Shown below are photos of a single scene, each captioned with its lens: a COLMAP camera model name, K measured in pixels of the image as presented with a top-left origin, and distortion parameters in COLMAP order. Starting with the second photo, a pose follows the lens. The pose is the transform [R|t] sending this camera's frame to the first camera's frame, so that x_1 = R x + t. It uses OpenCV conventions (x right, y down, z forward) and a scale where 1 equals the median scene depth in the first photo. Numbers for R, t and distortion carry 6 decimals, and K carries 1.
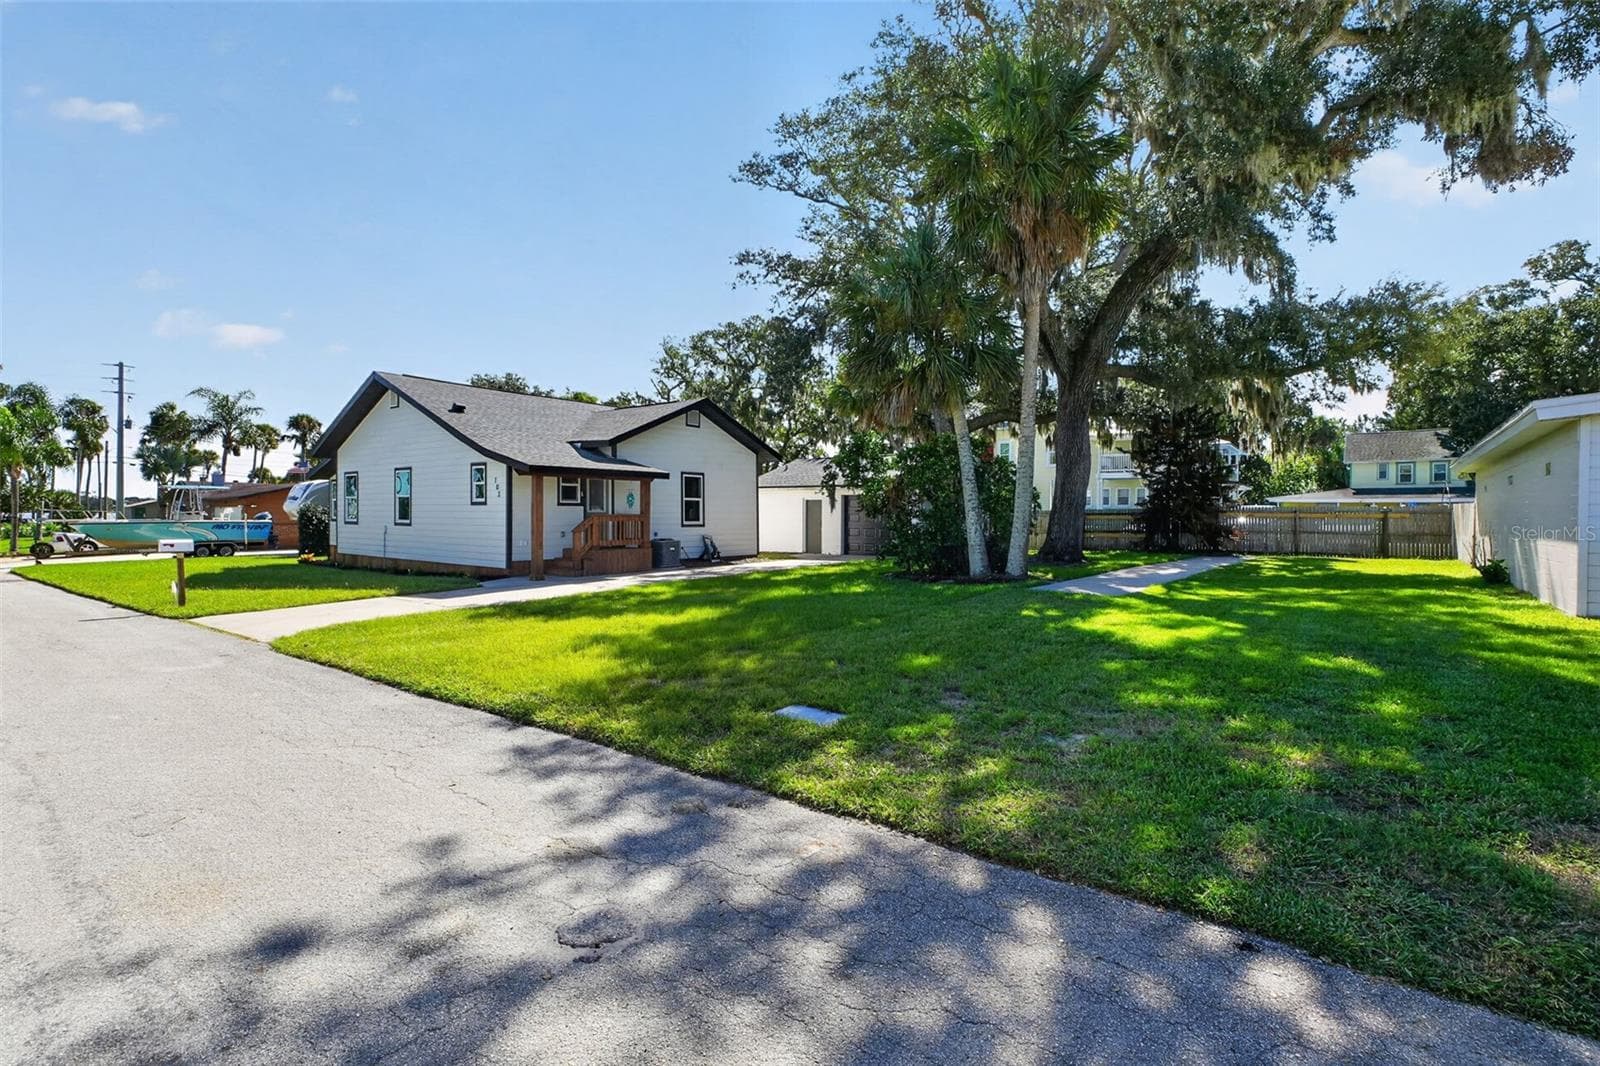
lens RADIAL K [[747.0, 0, 799.2], [0, 747.0, 524.5], [0, 0, 1]] dist [-0.012381, 0.002361]
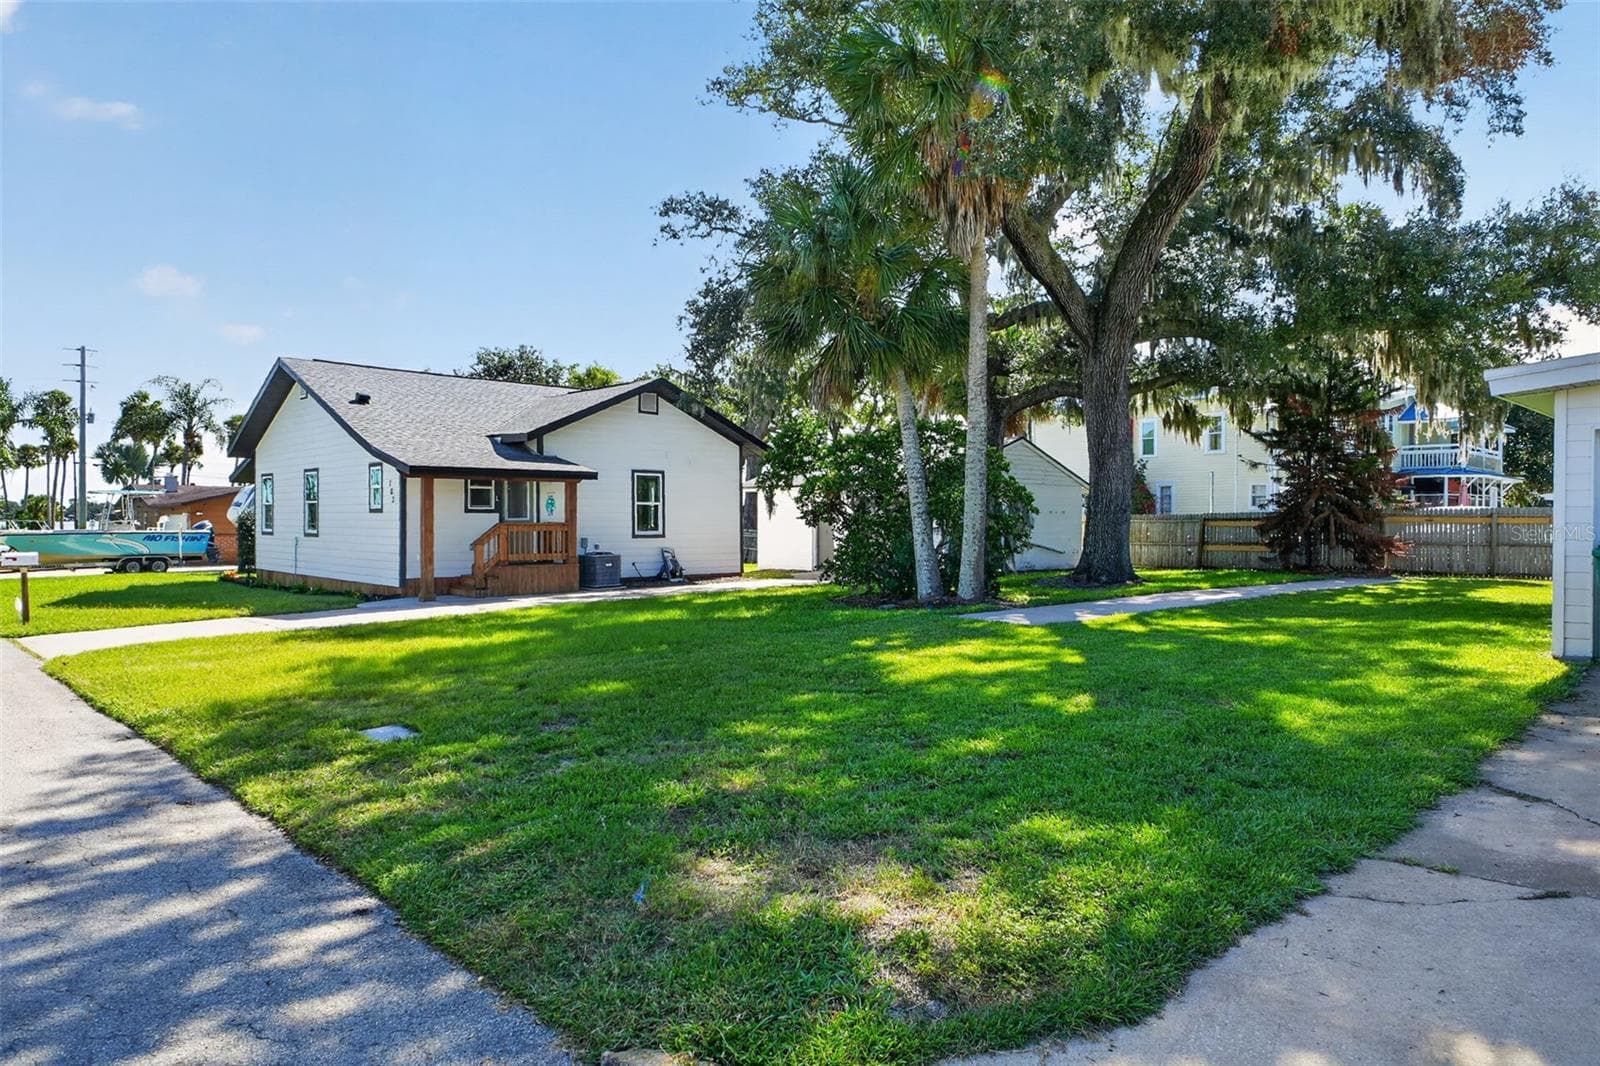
lens RADIAL K [[1005.0, 0, 797.6], [0, 1005.0, 537.0], [0, 0, 1]] dist [-0.008165, 0.001818]
pose [[0.988536, -0.001257, -0.150977, 0.209089], [0.001704, 0.999995, 0.002831, -0.000449], [0.150973, -0.003055, 0.988533, -0.056708]]
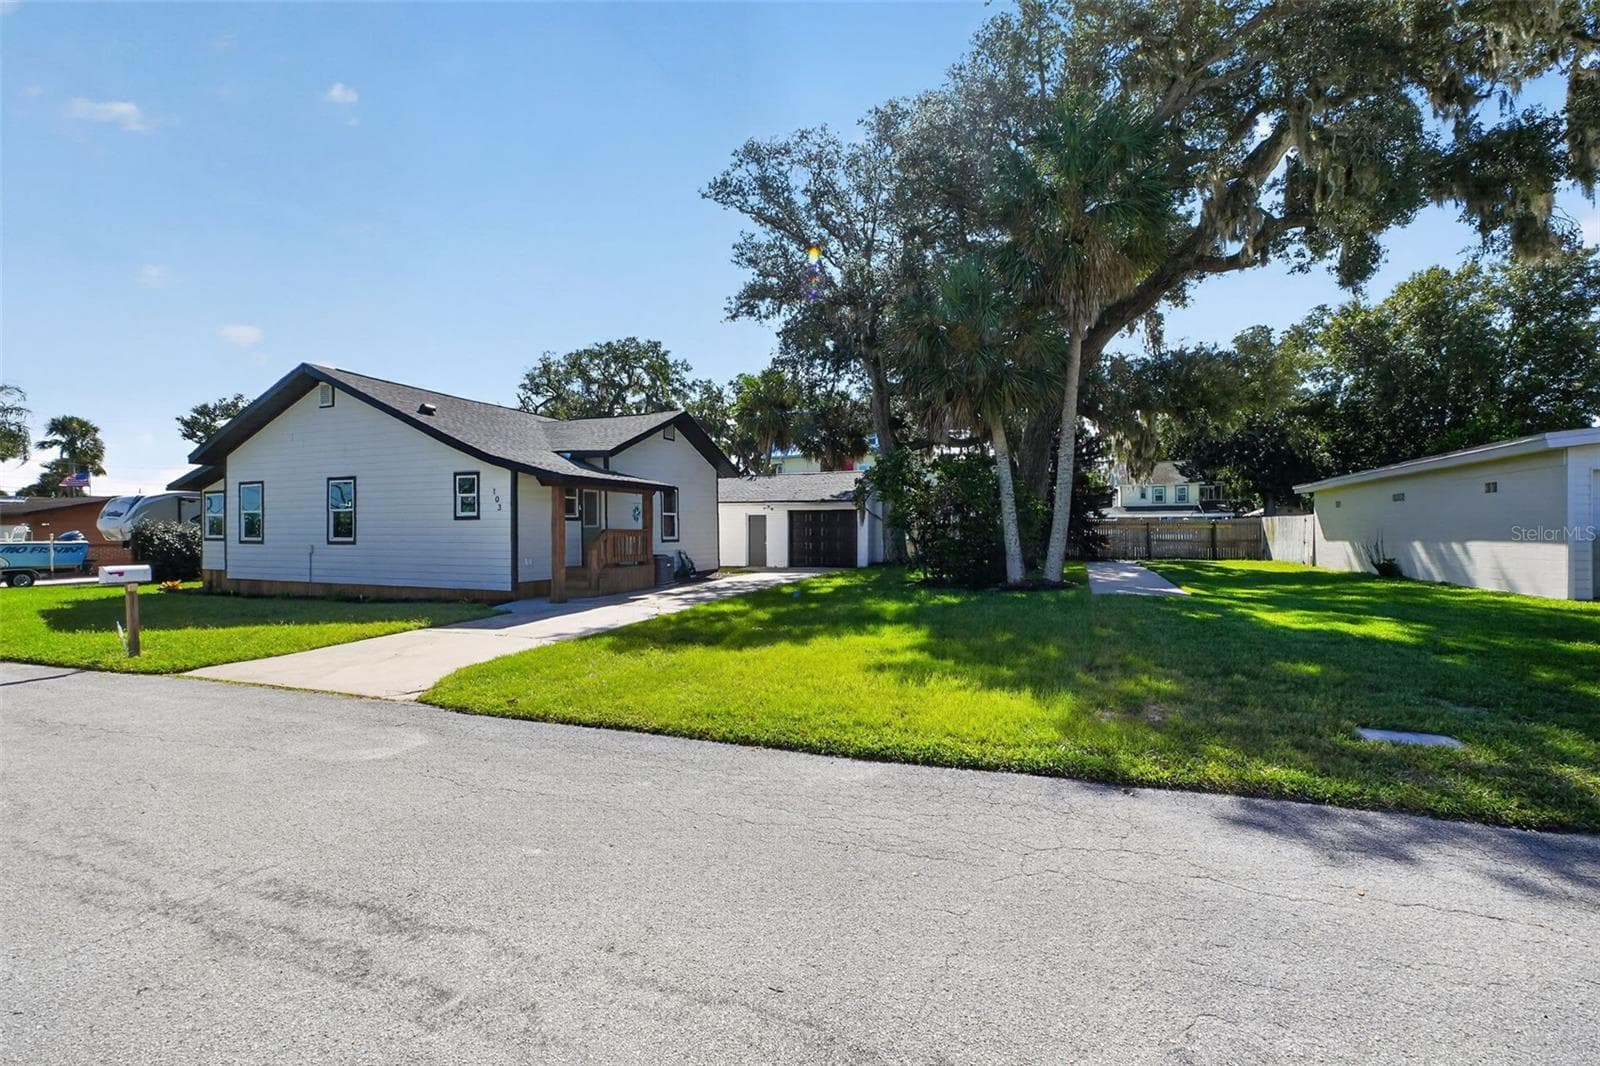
lens RADIAL K [[673.9, 0, 798.0], [0, 673.9, 533.6], [0, 0, 1]] dist [-0.019015, 0.005442]
pose [[0.959399, -0.008881, 0.281913, -0.266407], [0.011376, 0.999909, -0.007216, 0.000532], [-0.281824, 0.010130, 0.959413, 0.122261]]
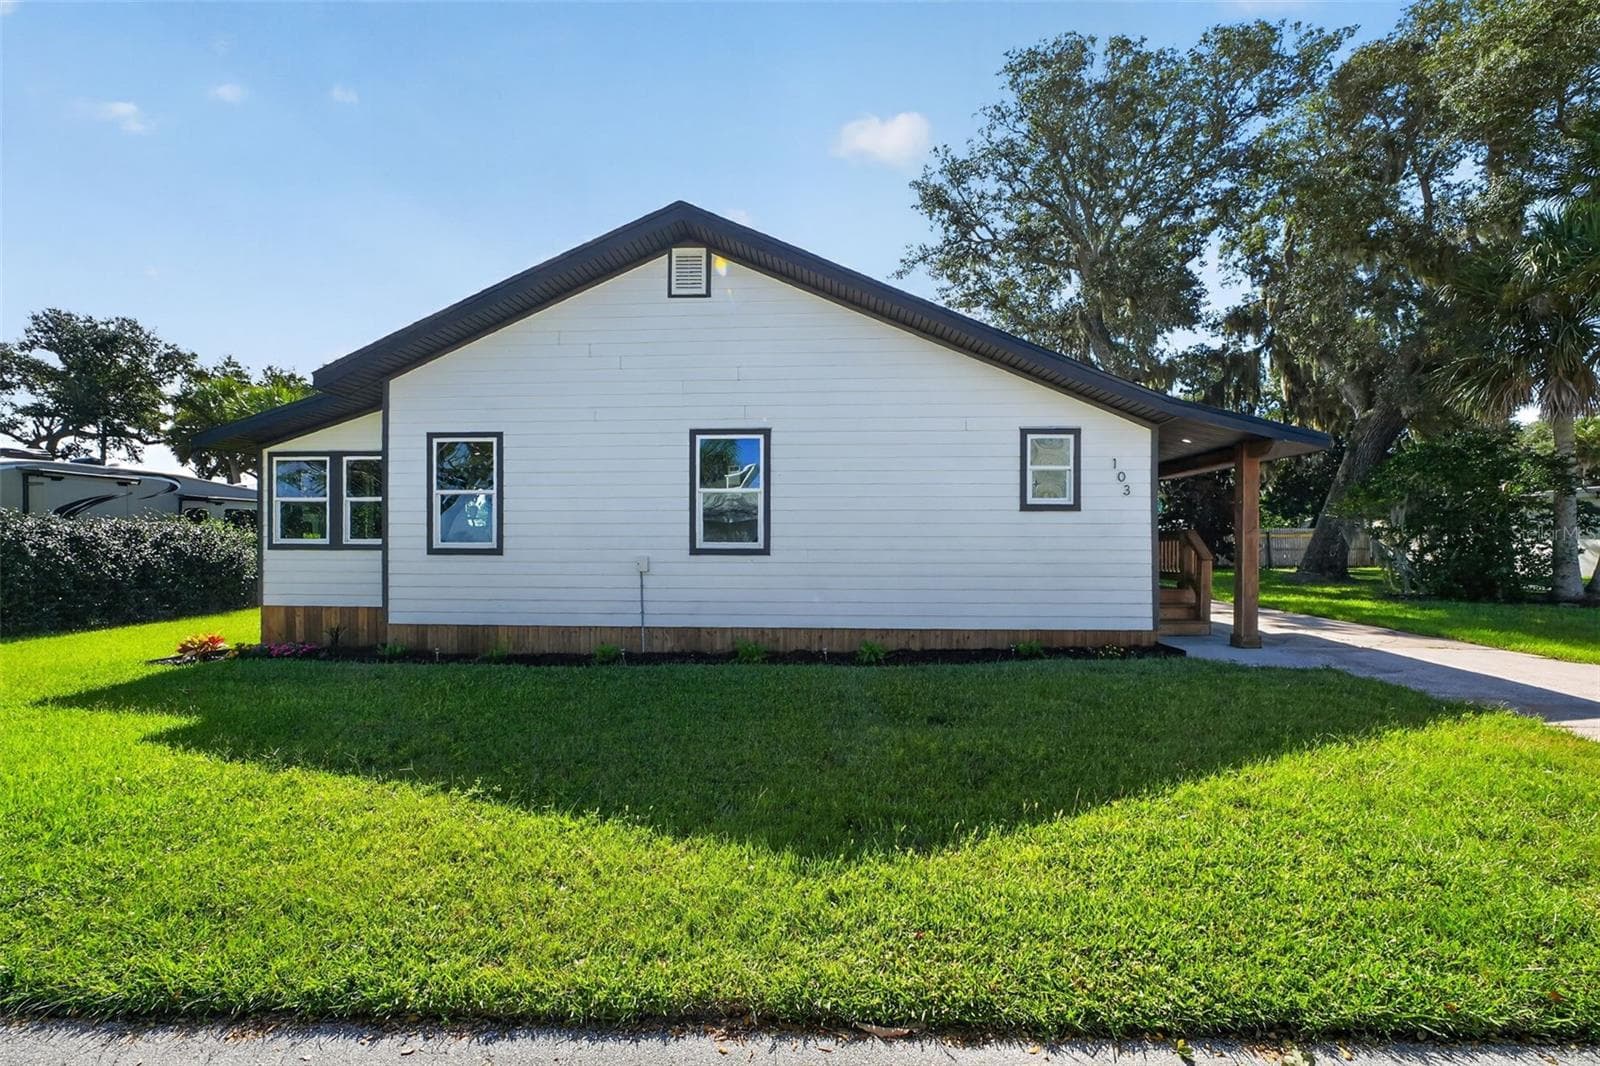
lens RADIAL K [[670.0, 0, 797.3], [0, 670.0, 545.9], [0, 0, 1]] dist [-0.016716, 0.003177]
pose [[0.819444, -0.010047, 0.573071, -0.800018], [0.012017, 0.999928, 0.000348, -0.003885], [-0.573033, 0.006601, 0.819505, 0.693102]]
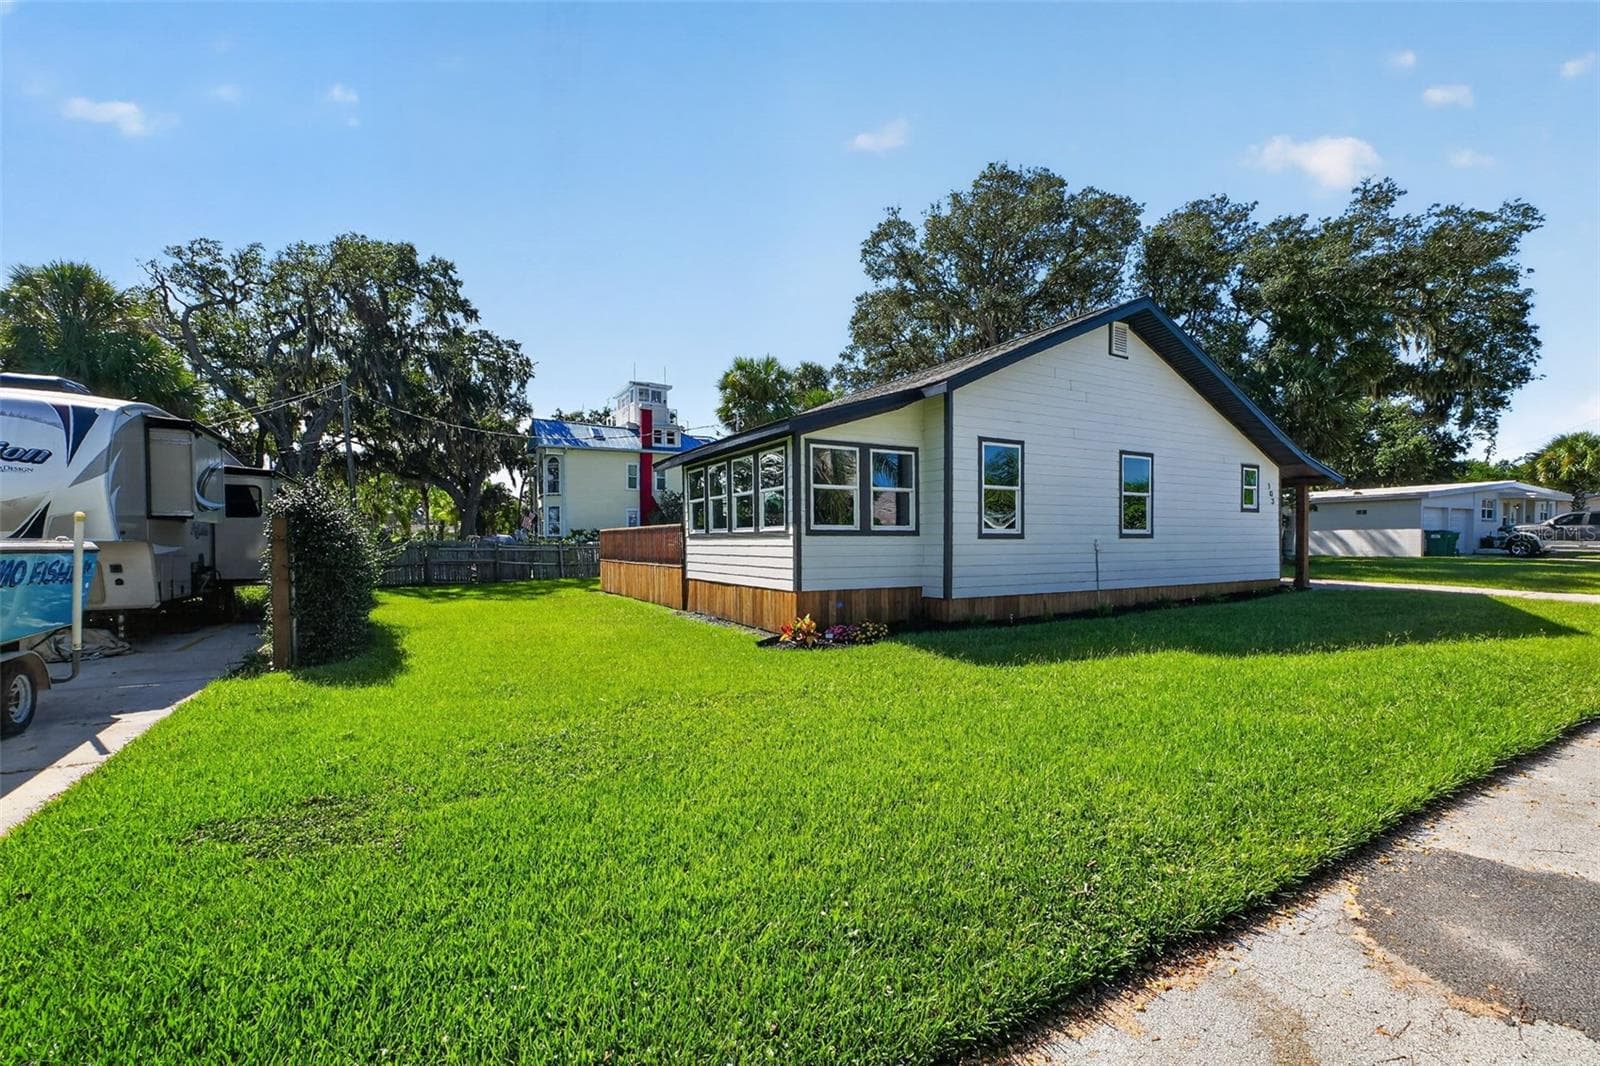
lens RADIAL K [[673.9, 0, 798.4], [0, 673.9, 557.5], [0, 0, 1]] dist [-0.019015, 0.005442]
pose [[0.380319, -0.031822, 0.924308, -1.318212], [0.018725, 0.999468, 0.026705, -0.002893], [-0.924666, 0.007151, 0.380712, 1.144296]]
